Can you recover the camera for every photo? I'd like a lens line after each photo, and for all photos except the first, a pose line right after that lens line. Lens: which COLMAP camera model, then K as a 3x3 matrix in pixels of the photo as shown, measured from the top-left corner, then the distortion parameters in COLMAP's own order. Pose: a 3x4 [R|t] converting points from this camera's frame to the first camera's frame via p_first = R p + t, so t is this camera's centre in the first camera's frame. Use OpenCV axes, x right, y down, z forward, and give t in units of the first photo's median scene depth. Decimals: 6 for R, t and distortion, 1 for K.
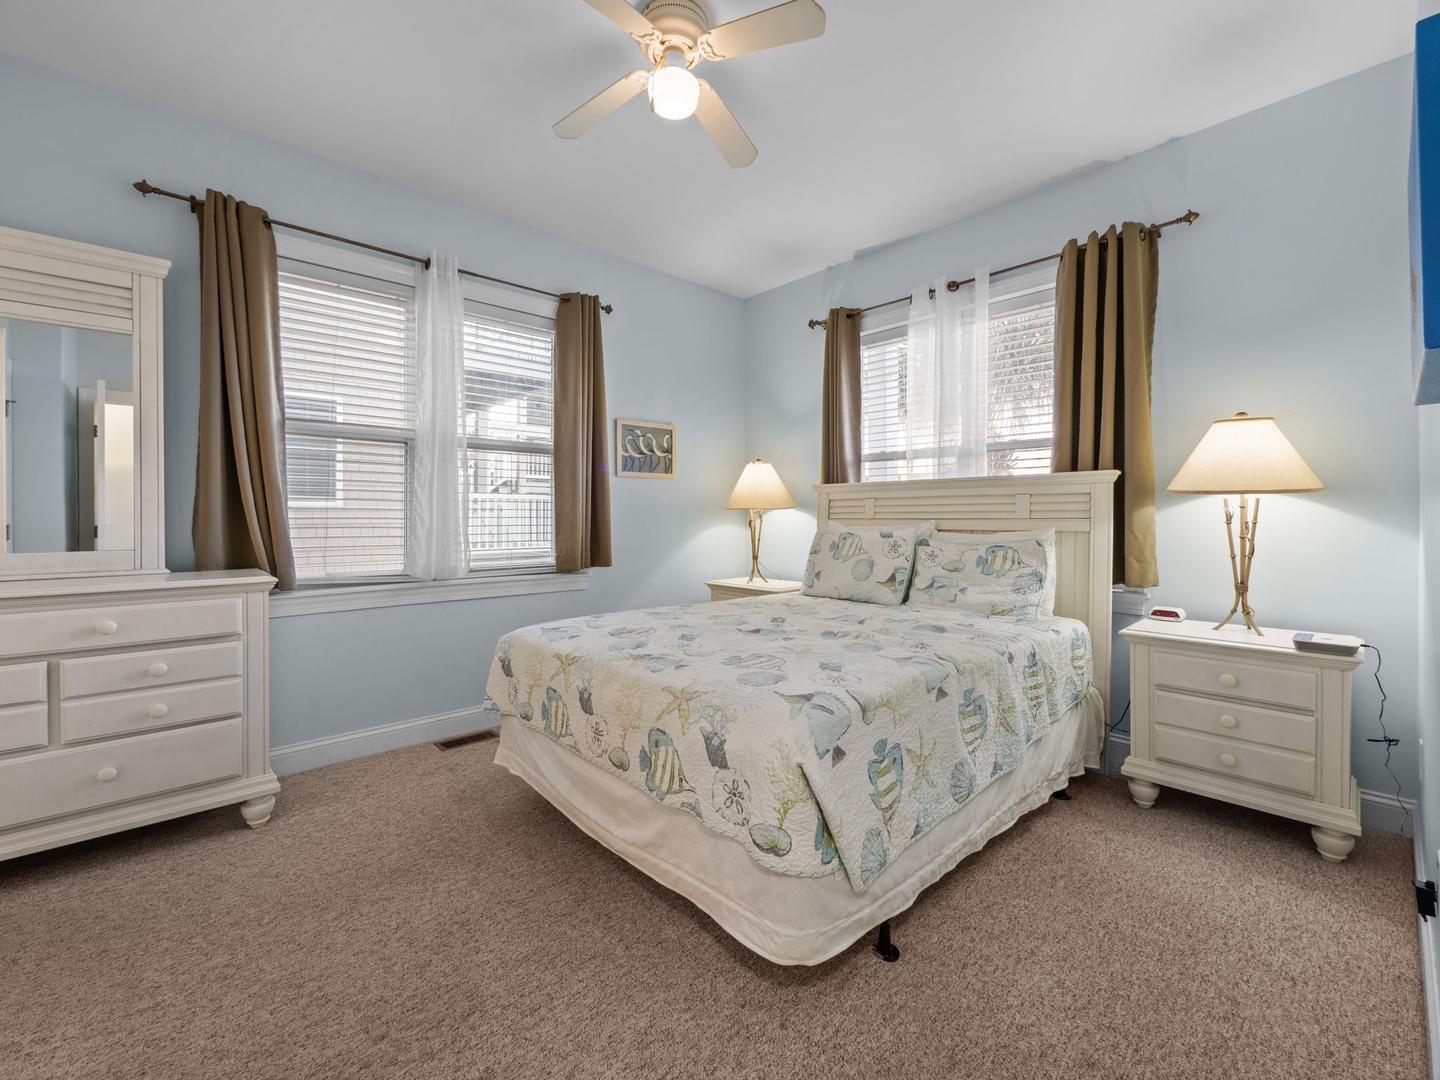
lens RADIAL K [[613.6, 0, 719.1], [0, 613.6, 515.7], [0, 0, 1]] dist [-0.003049, 0.002763]
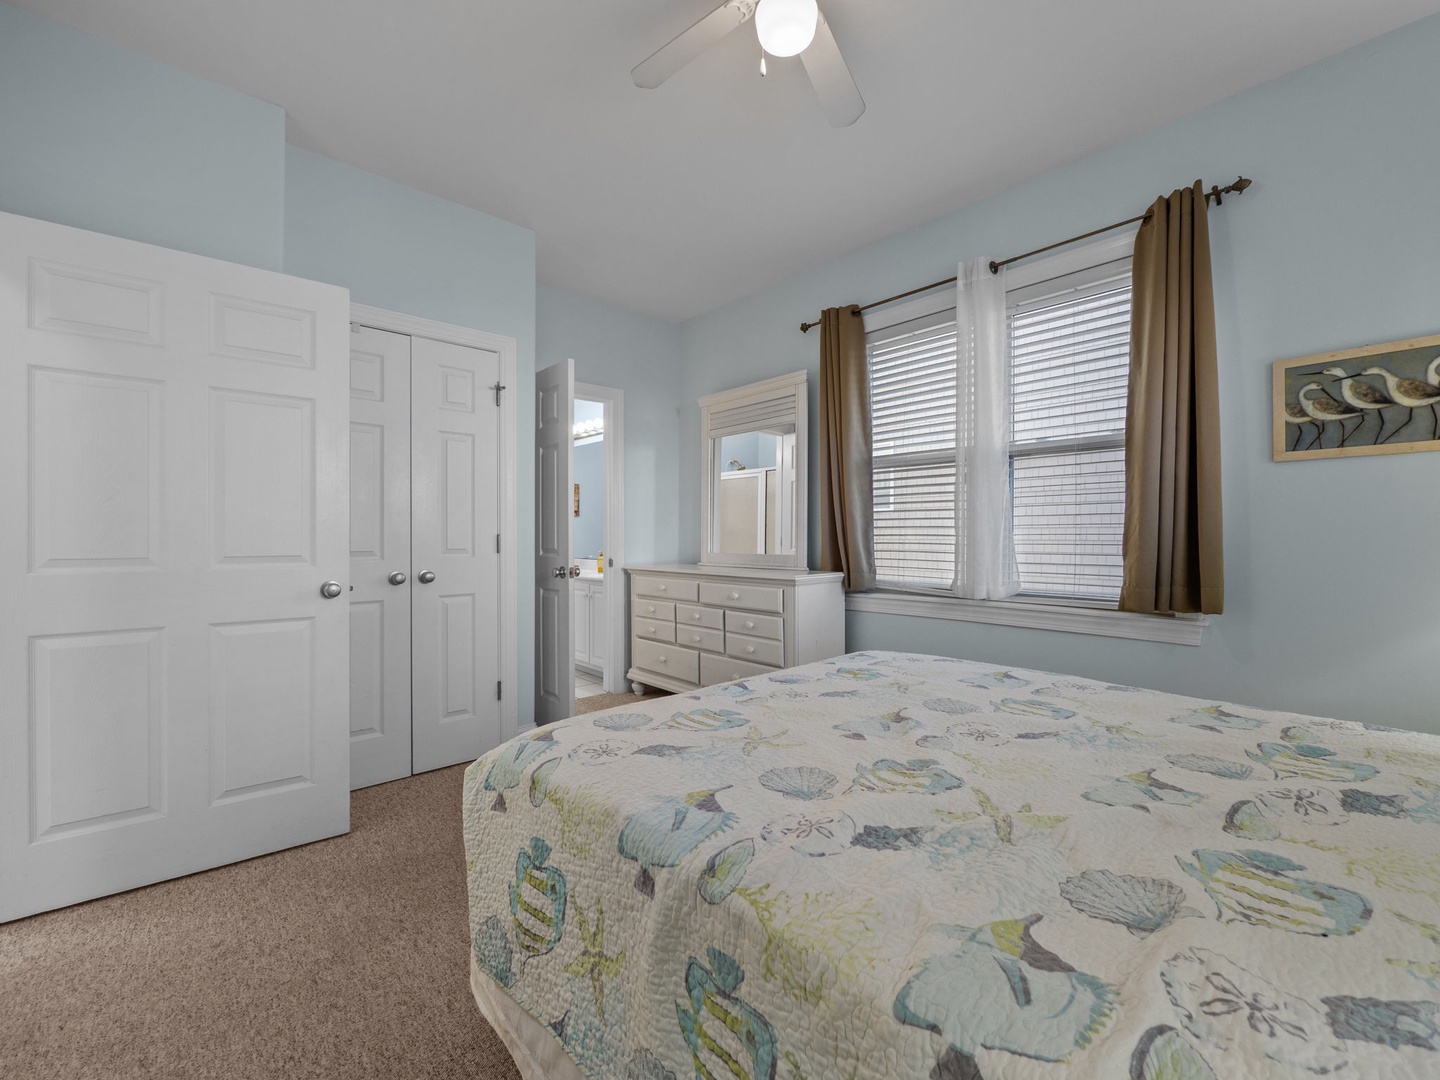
lens RADIAL K [[613.6, 0, 741.4], [0, 613.6, 538.3], [0, 0, 1]] dist [-0.003049, 0.002763]
pose [[0.017927, 0.005287, -0.999825, 0.481975], [0.005170, 0.999972, 0.005381, 0.001583], [0.999826, -0.005265, 0.017899, 0.594274]]
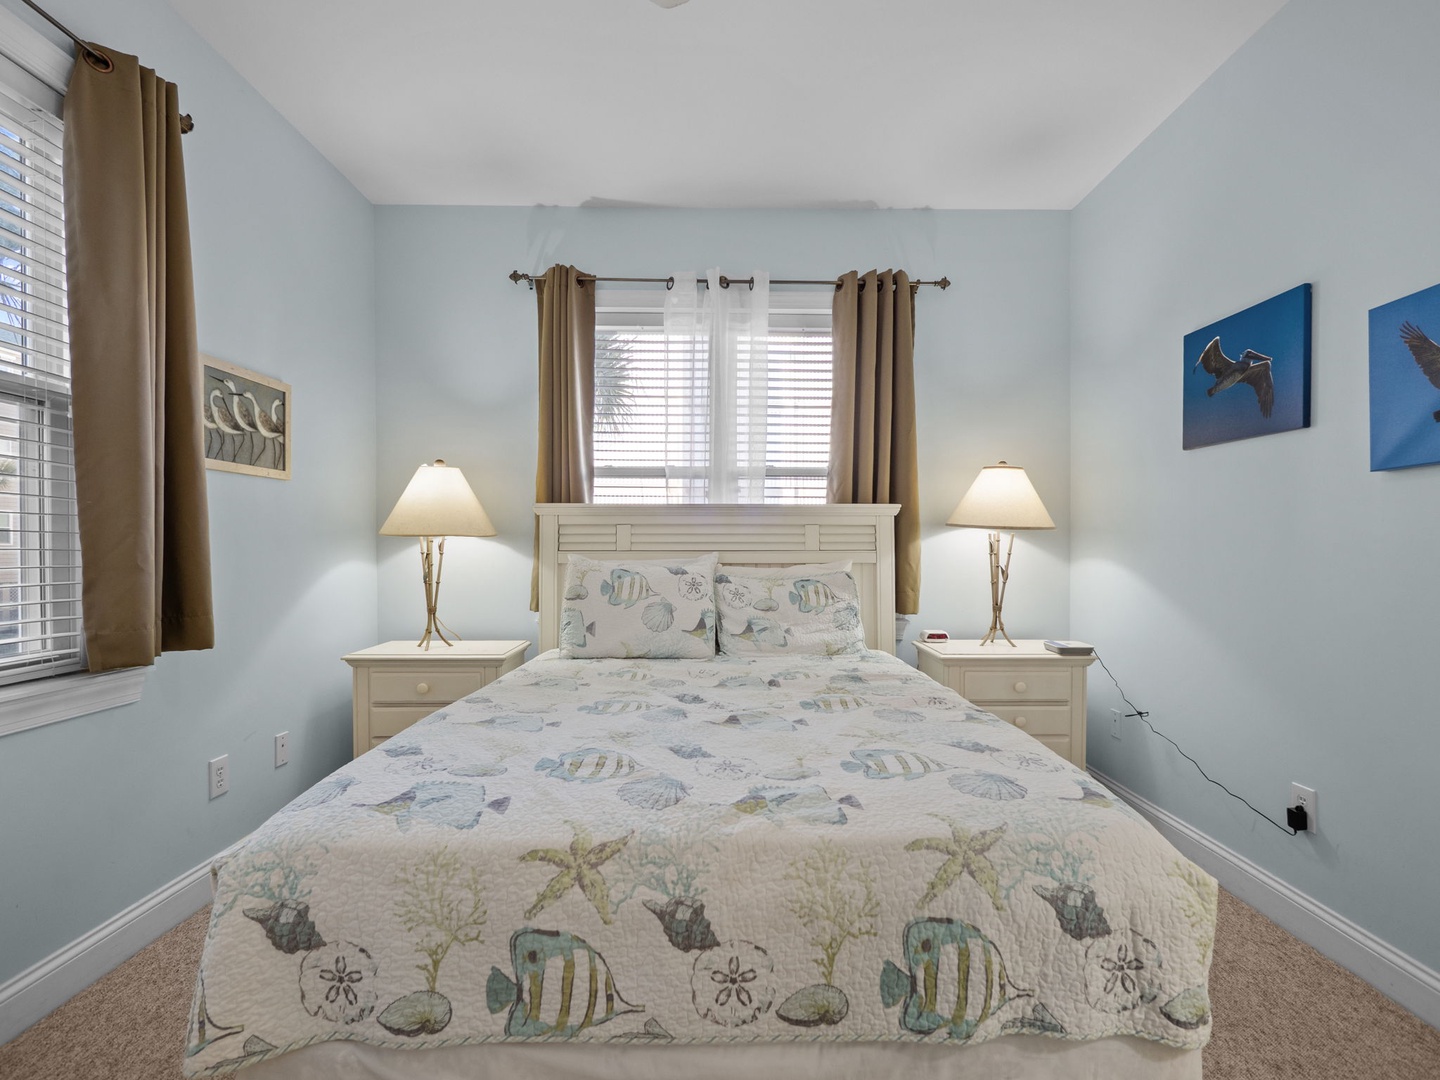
lens RADIAL K [[688.5, 0, 726.0], [0, 688.5, 550.7], [0, 0, 1]] dist [0.003961, -0.000564]
pose [[0.666056, -0.001737, 0.745900, -0.360464], [-0.003243, 0.999981, 0.005224, 0.000038], [-0.745895, -0.005898, 0.666037, 0.364175]]
